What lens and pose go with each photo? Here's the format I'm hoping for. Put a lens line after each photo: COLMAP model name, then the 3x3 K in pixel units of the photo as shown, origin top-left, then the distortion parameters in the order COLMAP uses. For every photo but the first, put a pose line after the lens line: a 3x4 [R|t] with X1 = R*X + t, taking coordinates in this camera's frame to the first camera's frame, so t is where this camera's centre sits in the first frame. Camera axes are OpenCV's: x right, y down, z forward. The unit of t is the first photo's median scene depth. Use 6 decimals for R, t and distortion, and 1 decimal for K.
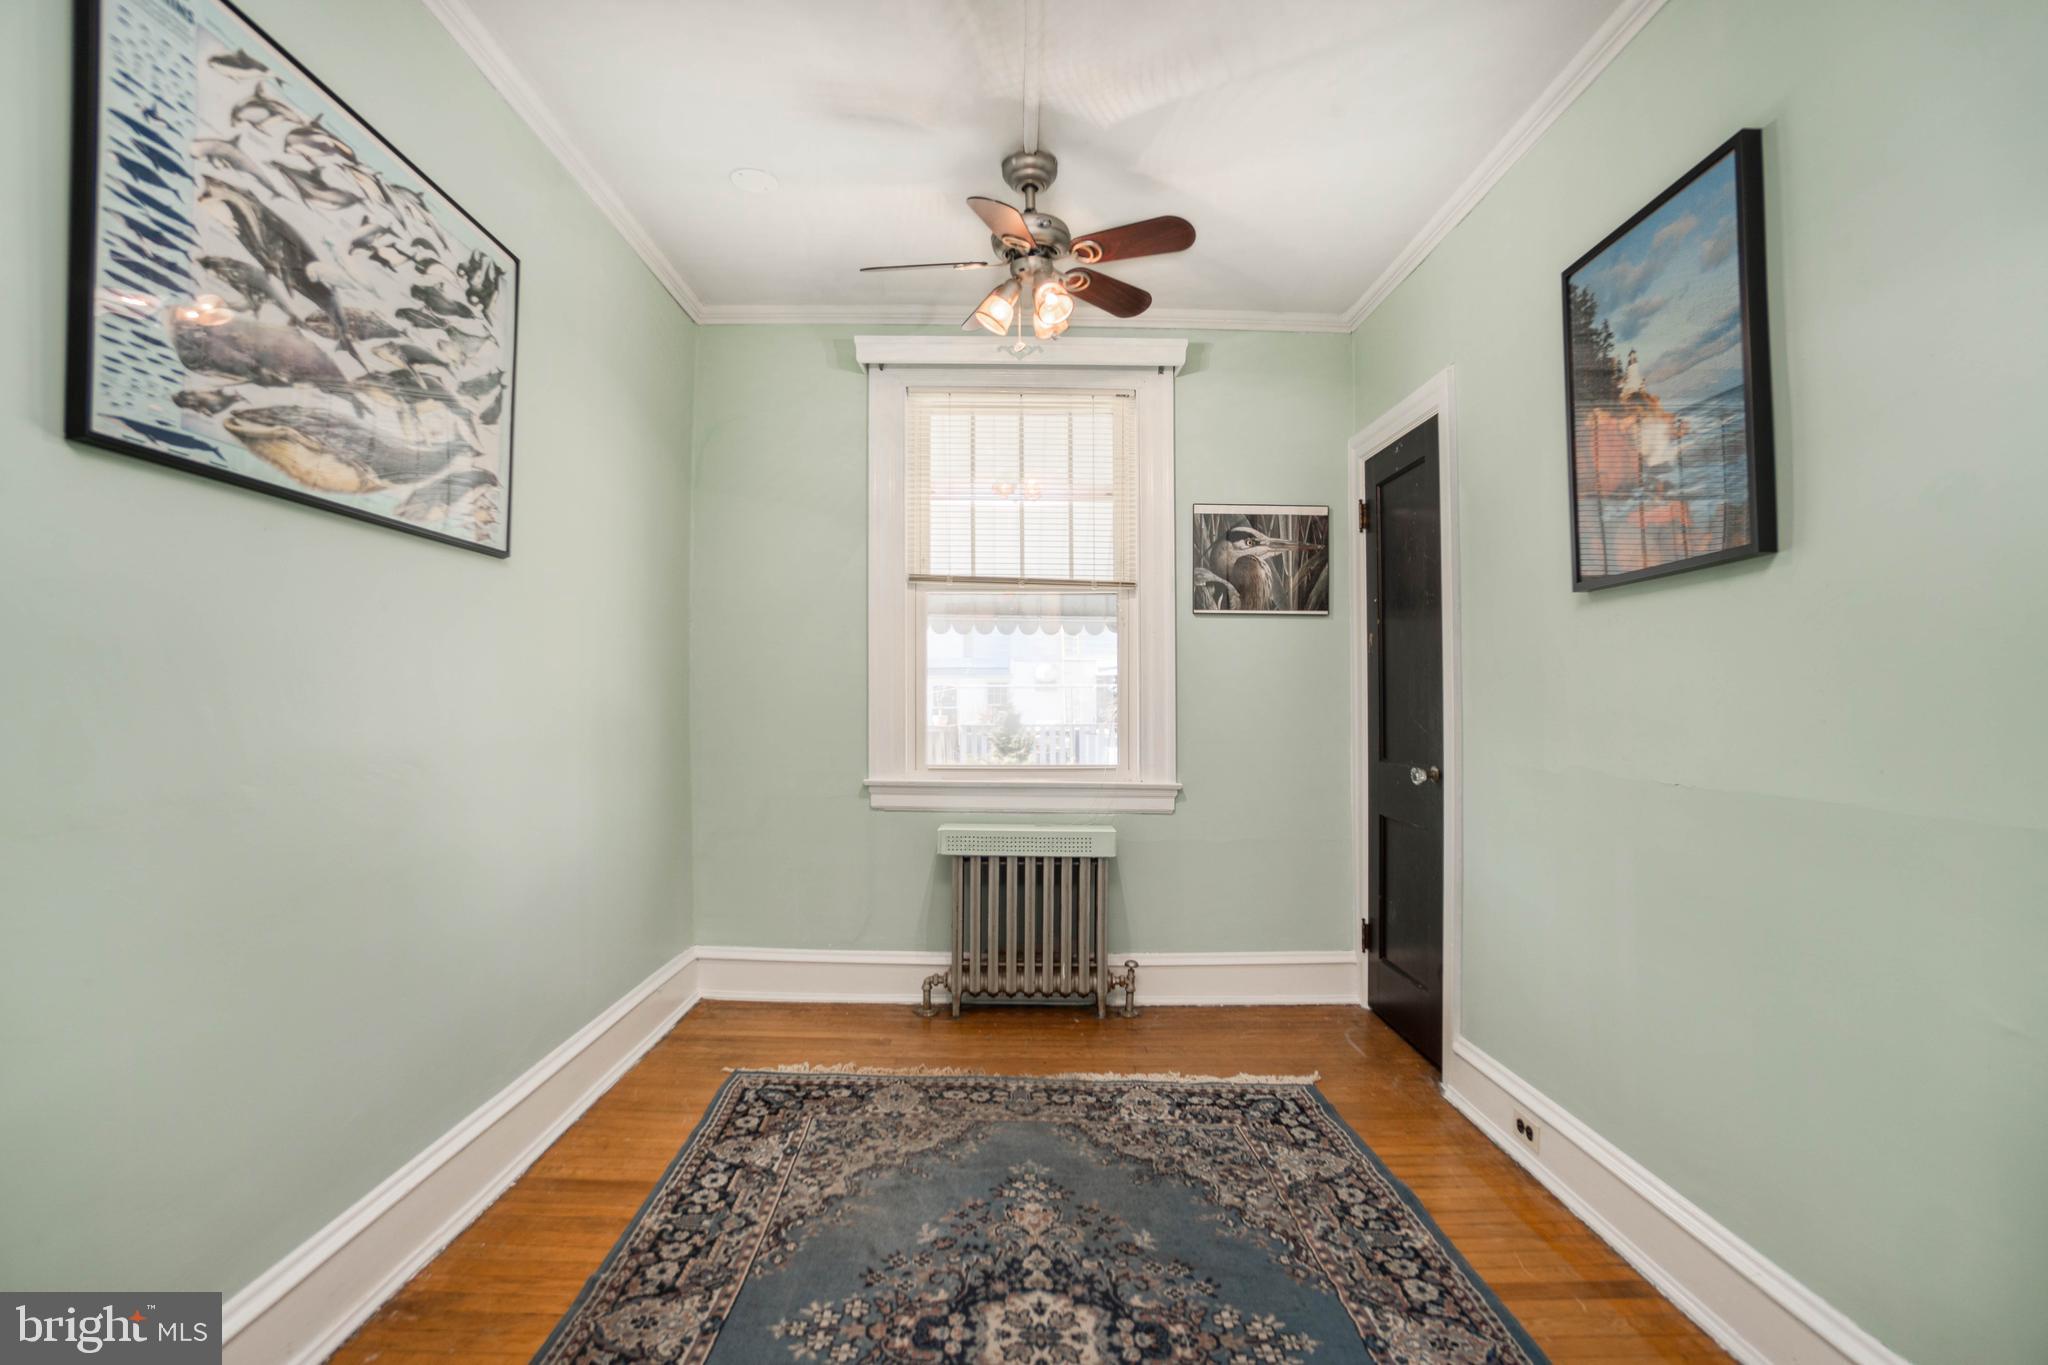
lens RADIAL K [[926.0, 0, 1018.7], [0, 926.0, 684.0], [0, 0, 1]] dist [-0.072064, 0.027591]
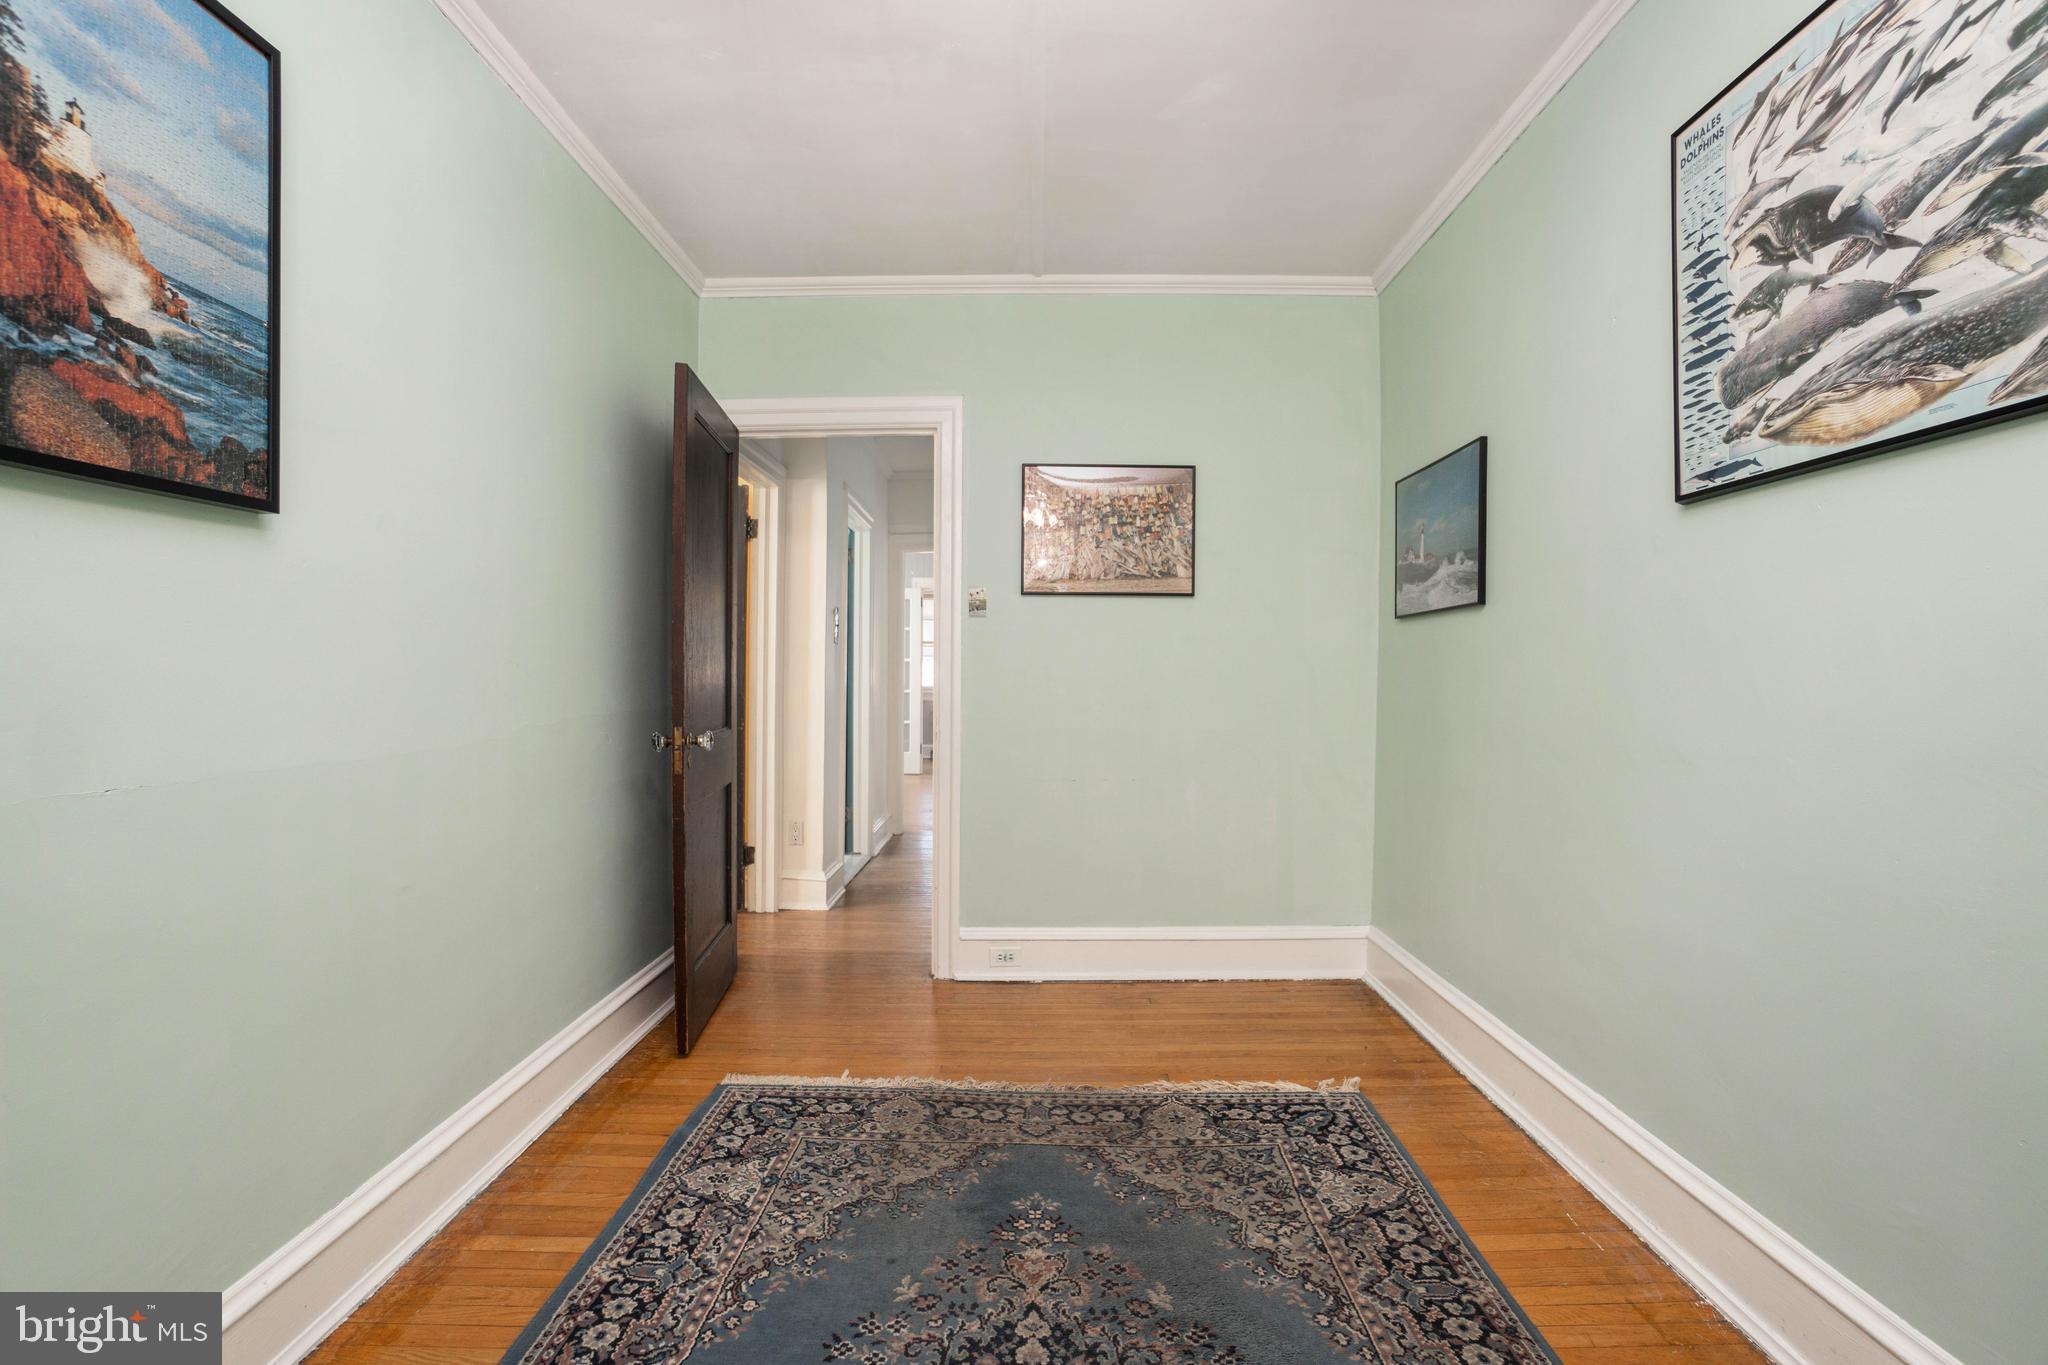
lens RADIAL K [[926.0, 0, 1018.7], [0, 926.0, 684.0], [0, 0, 1]] dist [-0.072064, 0.027591]
pose [[-0.999620, -0.006774, 0.026707, 0.015828], [-0.006894, 0.999967, -0.004404, 0.034043], [-0.026676, -0.004587, -0.999634, 1.958336]]
